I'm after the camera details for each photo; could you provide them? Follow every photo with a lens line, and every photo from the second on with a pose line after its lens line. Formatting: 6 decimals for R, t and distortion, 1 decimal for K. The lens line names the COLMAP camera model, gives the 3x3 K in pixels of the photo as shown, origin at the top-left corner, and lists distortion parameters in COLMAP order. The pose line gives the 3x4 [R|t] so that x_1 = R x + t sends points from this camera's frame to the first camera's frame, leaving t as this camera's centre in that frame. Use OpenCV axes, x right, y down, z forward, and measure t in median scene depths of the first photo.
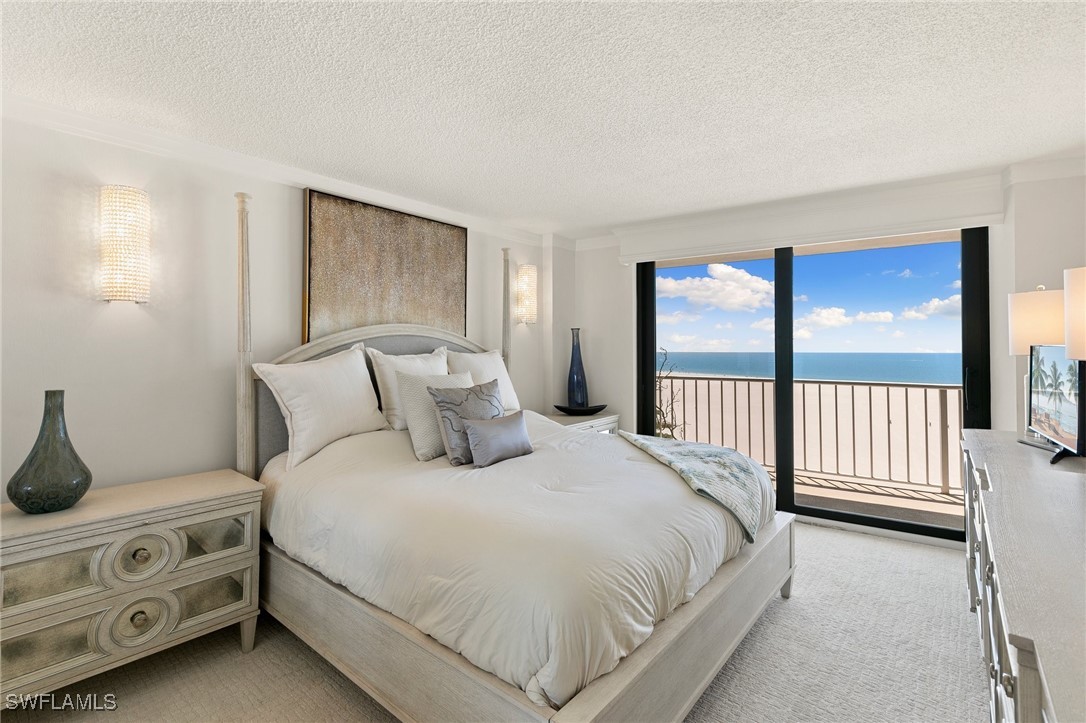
lens RADIAL K [[506.7, 0, 550.5], [0, 506.7, 349.1], [0, 0, 1]] dist [-0.003251, 0.000813]
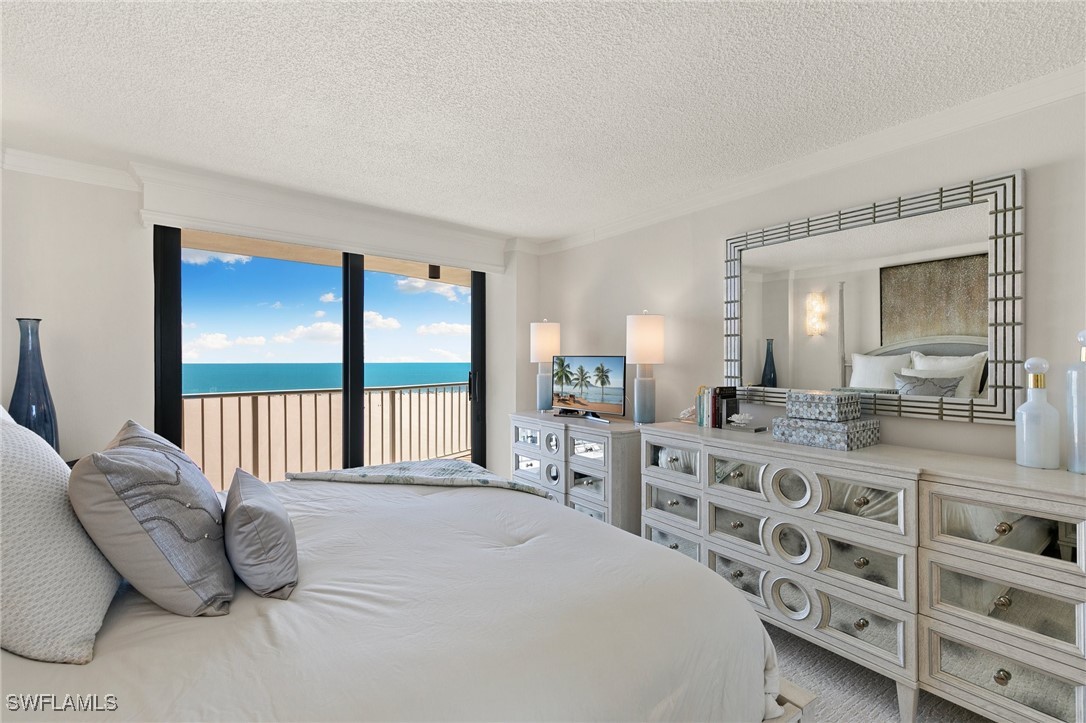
lens RADIAL K [[506.7, 0, 543.5], [0, 506.7, 361.7], [0, 0, 1]] dist [-0.003251, 0.000813]
pose [[0.223935, -0.006196, 0.974584, -0.391574], [0.002204, 0.999980, 0.005851, 0.001881], [-0.974602, 0.000838, 0.223945, 0.420738]]
